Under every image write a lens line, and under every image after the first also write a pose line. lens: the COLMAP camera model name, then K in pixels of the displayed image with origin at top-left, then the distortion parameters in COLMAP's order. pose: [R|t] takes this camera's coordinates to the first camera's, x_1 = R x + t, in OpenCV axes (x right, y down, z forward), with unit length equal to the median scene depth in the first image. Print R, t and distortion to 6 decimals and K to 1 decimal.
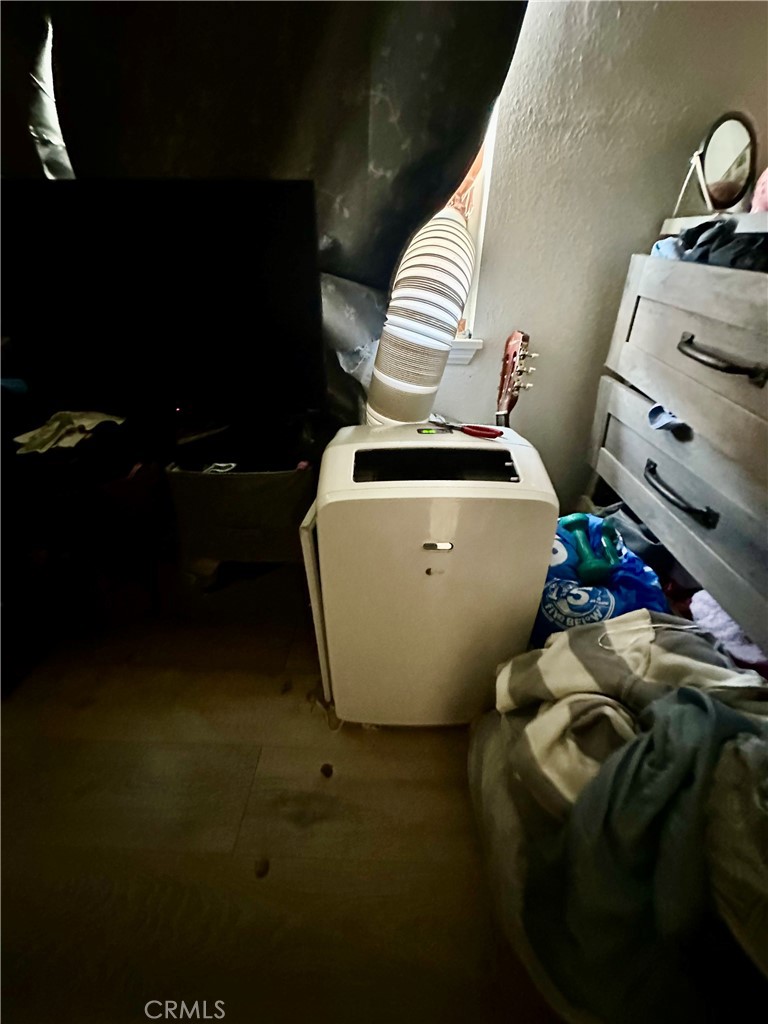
lens RADIAL K [[408.9, 0, 386.3], [0, 408.9, 513.0], [0, 0, 1]] dist [-0.003557, 0.000292]
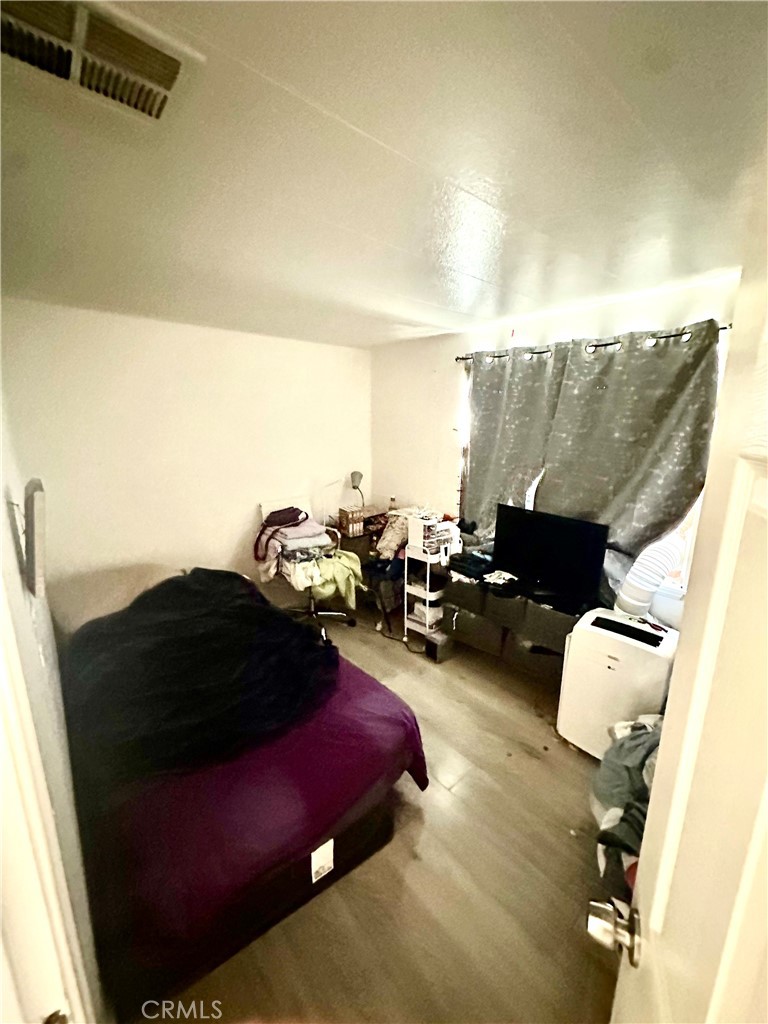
lens RADIAL K [[408.9, 0, 386.3], [0, 408.9, 513.0], [0, 0, 1]] dist [-0.003557, 0.000292]
pose [[0.677989, 0.160626, -0.717307, 0.715771], [-0.412749, 0.890662, -0.190680, 0.291196], [0.608251, 0.425347, 0.670158, -1.719410]]
